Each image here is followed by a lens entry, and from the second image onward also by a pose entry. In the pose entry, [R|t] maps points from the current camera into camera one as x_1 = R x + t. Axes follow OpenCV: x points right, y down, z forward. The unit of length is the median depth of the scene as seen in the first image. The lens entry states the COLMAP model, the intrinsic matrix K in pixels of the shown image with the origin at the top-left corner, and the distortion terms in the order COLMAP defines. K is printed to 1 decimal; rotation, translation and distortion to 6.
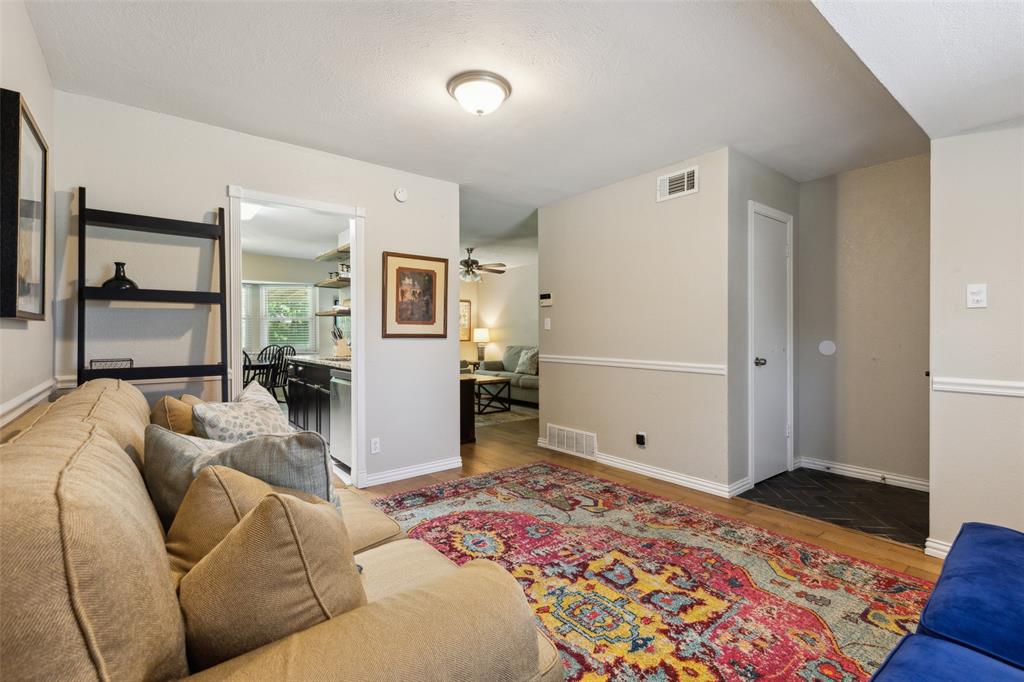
lens RADIAL K [[464.1, 0, 515.5], [0, 464.1, 336.7], [0, 0, 1]] dist [0.011400, -0.000845]
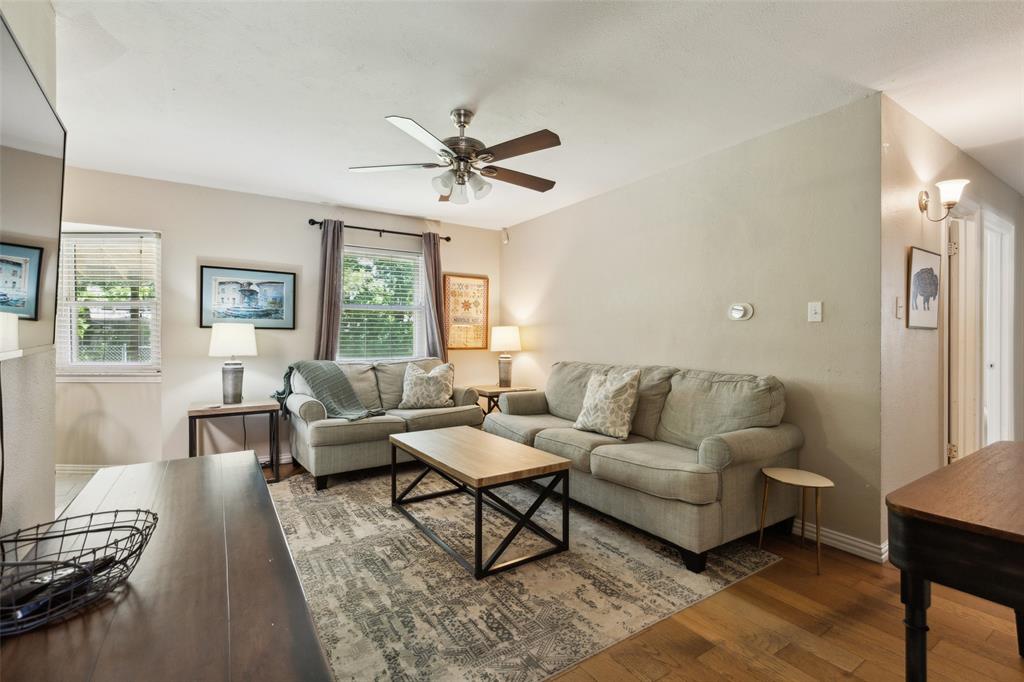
lens RADIAL K [[464.1, 0, 515.5], [0, 464.1, 336.7], [0, 0, 1]] dist [0.011400, -0.000845]
pose [[0.996350, 0.007070, -0.085069, -0.046235], [-0.007476, 0.999962, -0.004456, -0.009966], [0.085034, 0.005076, 0.996365, 1.277361]]
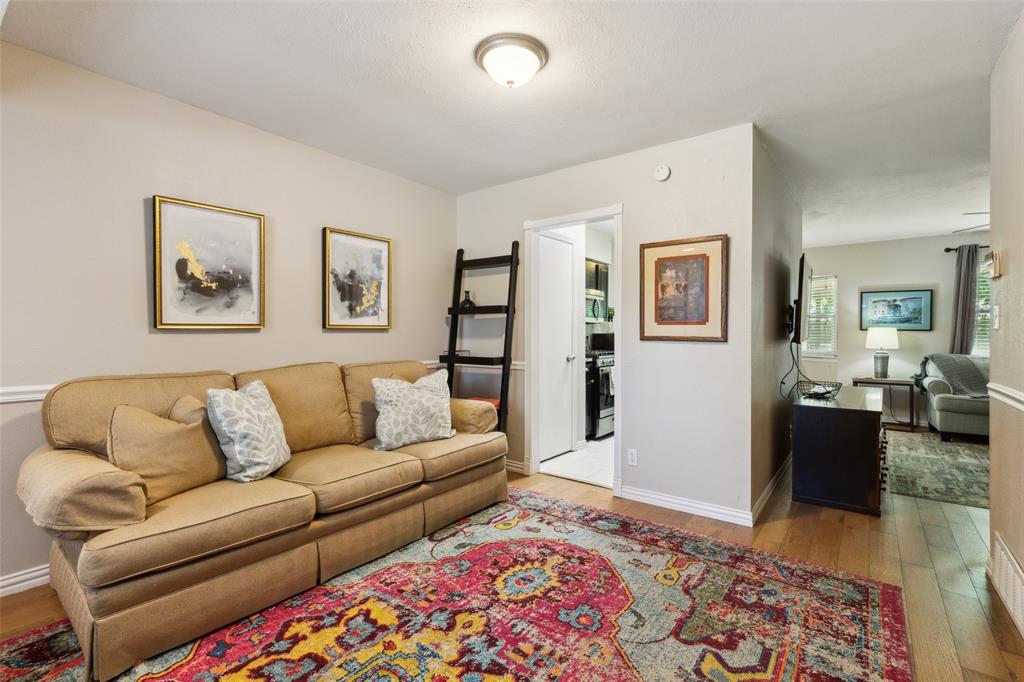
lens RADIAL K [[464.1, 0, 515.5], [0, 464.1, 336.7], [0, 0, 1]] dist [0.011400, -0.000845]
pose [[0.242621, 0.010806, -0.970061, 0.553966], [-0.008560, 0.999923, 0.008998, -0.011197], [0.970083, 0.006121, 0.242695, 0.569966]]
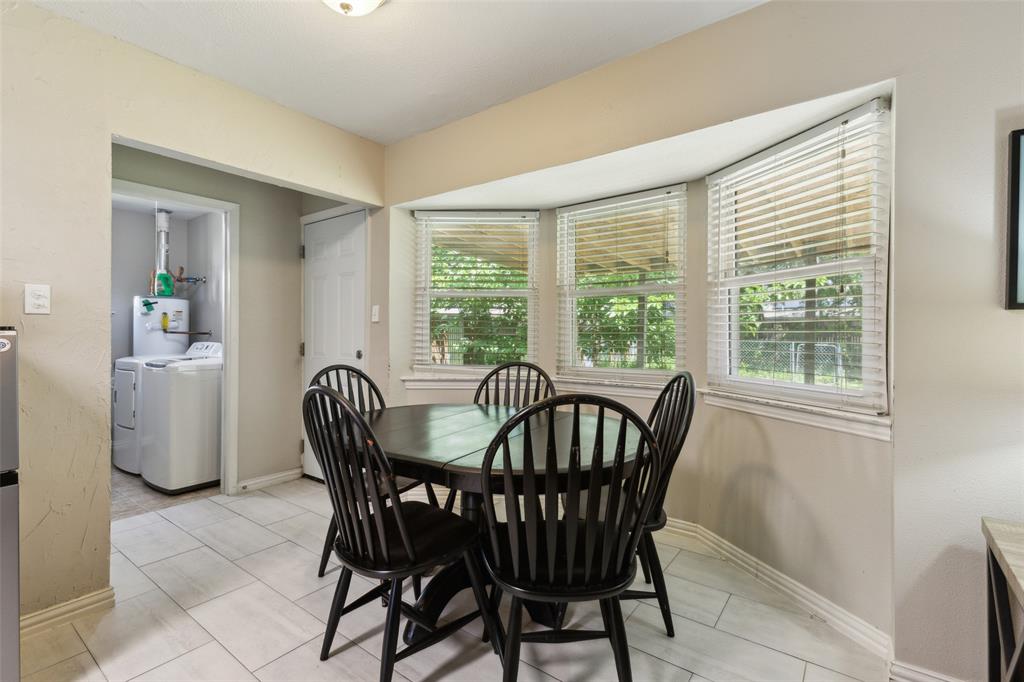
lens RADIAL K [[464.1, 0, 515.5], [0, 464.1, 336.7], [0, 0, 1]] dist [0.011400, -0.000845]
pose [[0.253325, 0.011629, -0.967311, -0.629059], [-0.008294, 0.999917, 0.009849, -0.007315], [0.967346, 0.005528, 0.253400, 1.836572]]
